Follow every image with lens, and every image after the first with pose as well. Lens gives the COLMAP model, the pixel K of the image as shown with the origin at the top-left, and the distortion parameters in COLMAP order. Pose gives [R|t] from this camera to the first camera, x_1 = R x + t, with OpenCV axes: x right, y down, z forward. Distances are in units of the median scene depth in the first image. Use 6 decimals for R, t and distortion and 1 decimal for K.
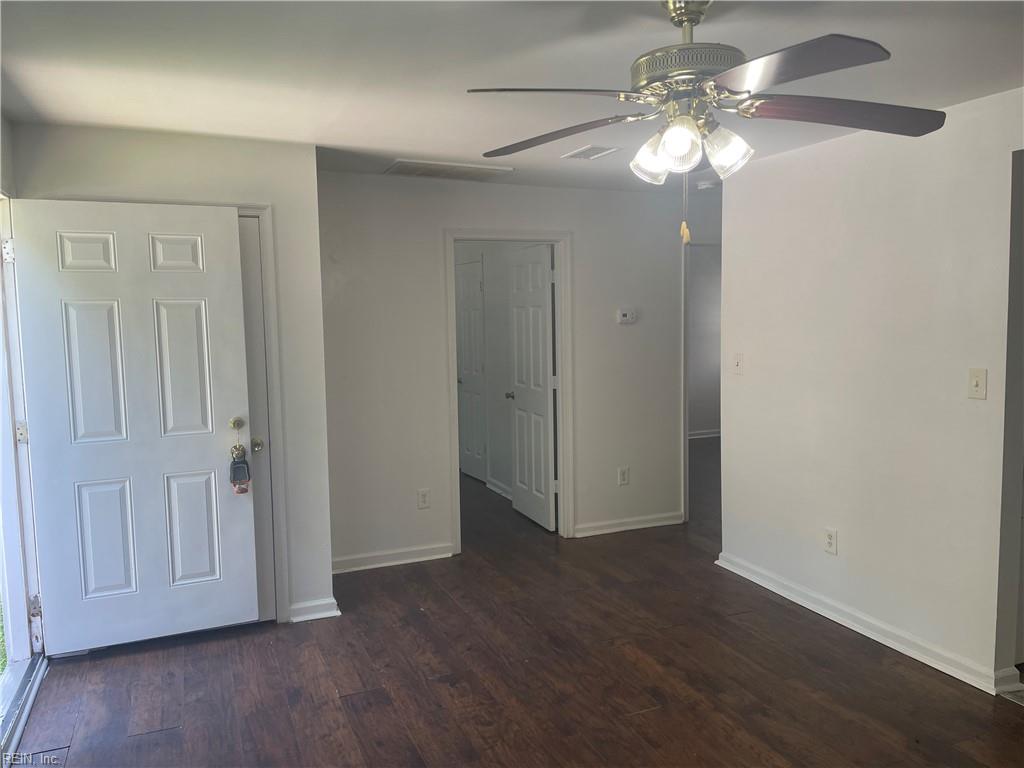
lens RADIAL K [[759.2, 0, 515.1], [0, 759.2, 383.9], [0, 0, 1]] dist [-0.008890, -0.015274]
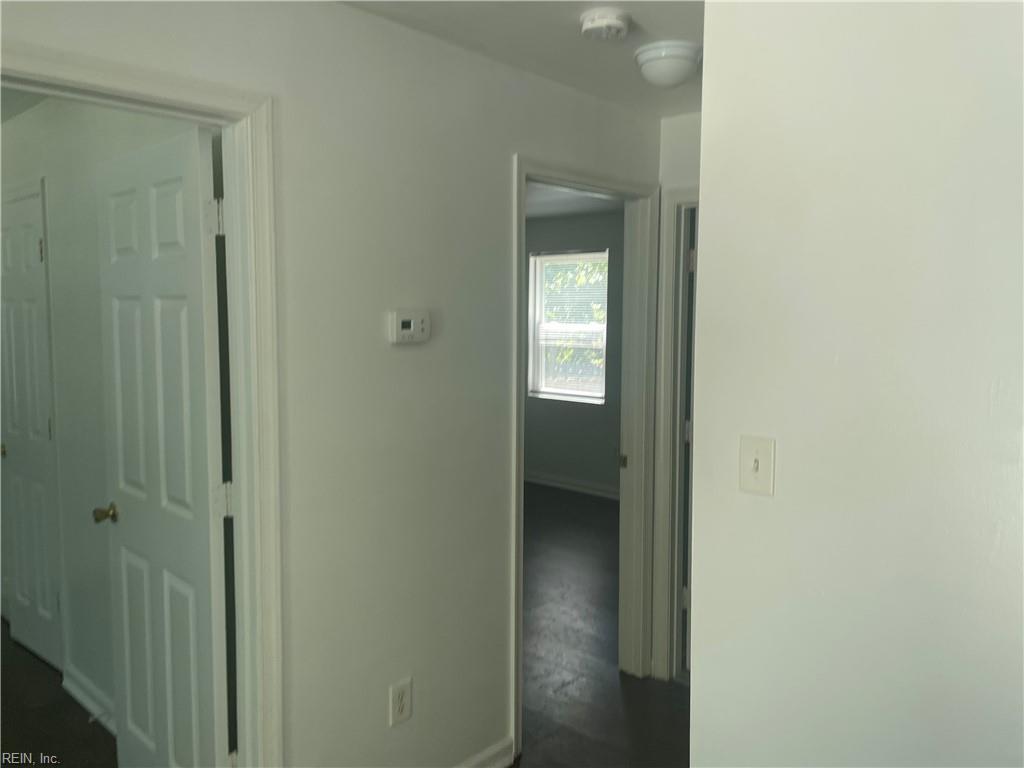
lens RADIAL K [[770.6, 0, 504.0], [0, 770.6, 374.0], [0, 0, 1]] dist [0.037309, -0.029366]
pose [[0.912041, -0.011464, 0.409939, 0.019867], [0.016085, 0.999840, -0.007826, -0.057785], [-0.409784, 0.013731, 0.912079, 0.578965]]
